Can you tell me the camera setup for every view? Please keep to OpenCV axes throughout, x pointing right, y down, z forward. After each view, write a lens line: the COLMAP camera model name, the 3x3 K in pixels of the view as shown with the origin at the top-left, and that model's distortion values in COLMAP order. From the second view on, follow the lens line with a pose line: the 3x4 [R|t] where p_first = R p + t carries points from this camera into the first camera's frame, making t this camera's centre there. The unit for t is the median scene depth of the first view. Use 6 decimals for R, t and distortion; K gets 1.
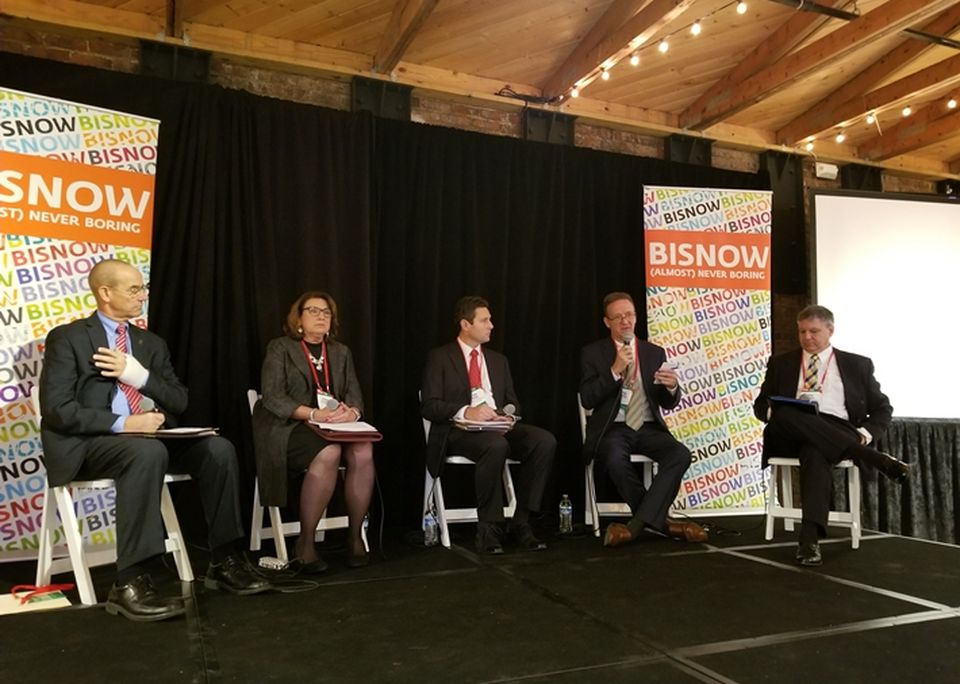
lens RADIAL K [[786.9, 0, 479.4], [0, 786.9, 343.6], [0, 0, 1]] dist [0.028222, -0.011500]
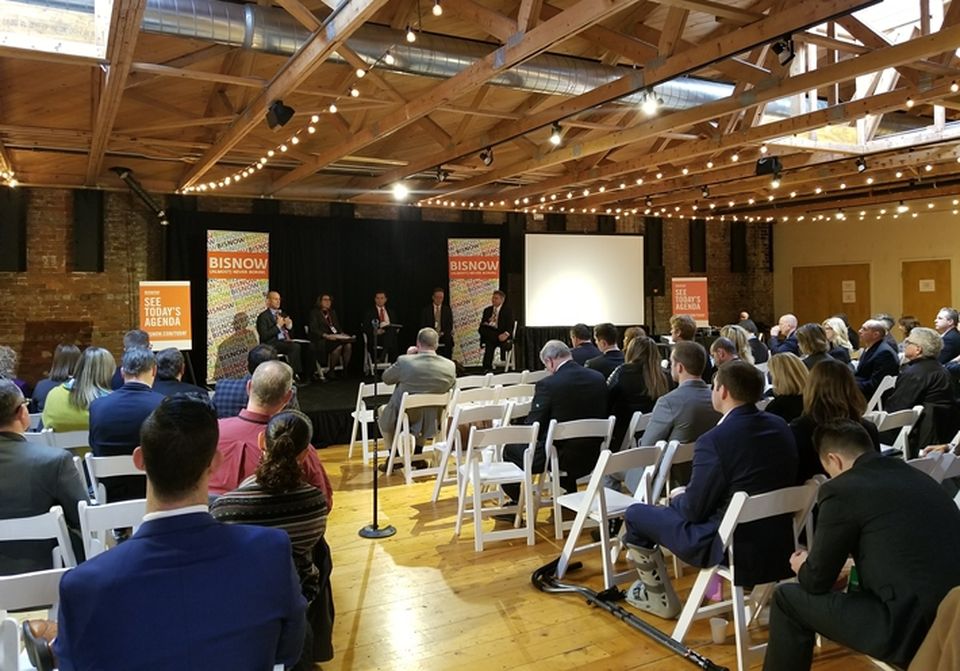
lens RADIAL K [[759.4, 0, 481.6], [0, 759.4, 337.2], [0, 0, 1]] dist [-0.019618, 0.033073]
pose [[0.994496, -0.020131, 0.102822, 0.058382], [0.005558, 0.990122, 0.140097, -0.226355], [-0.104626, -0.138754, 0.984785, -1.444694]]
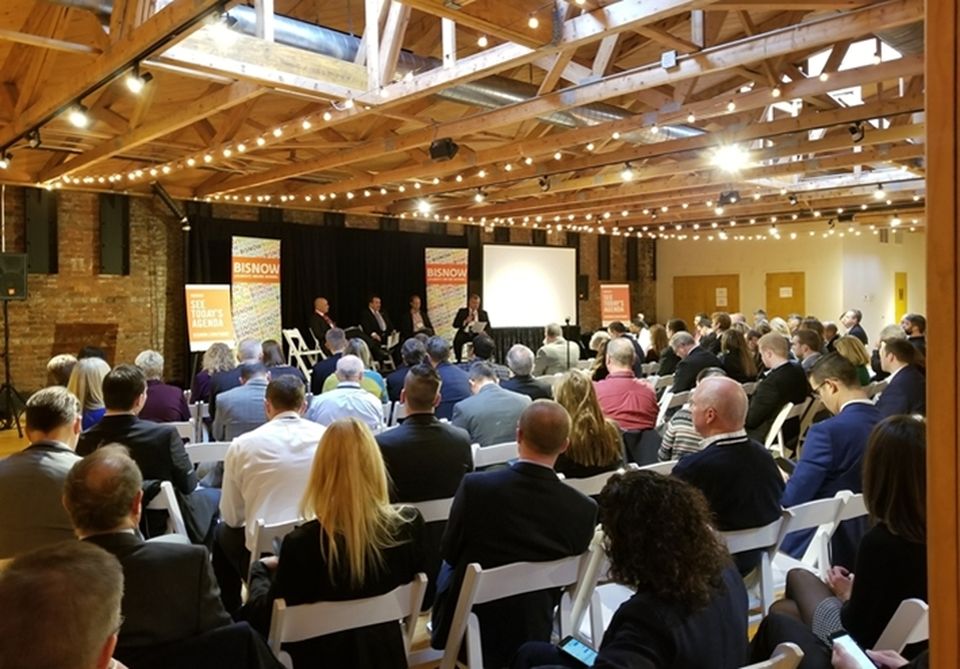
lens RADIAL K [[759.4, 0, 477.3], [0, 759.4, 333.0], [0, 0, 1]] dist [-0.019618, 0.033073]
pose [[0.934659, -0.027756, 0.354460, -0.579637], [-0.017835, 0.992033, 0.124710, -0.238957], [-0.355097, -0.122883, 0.926718, -1.590629]]
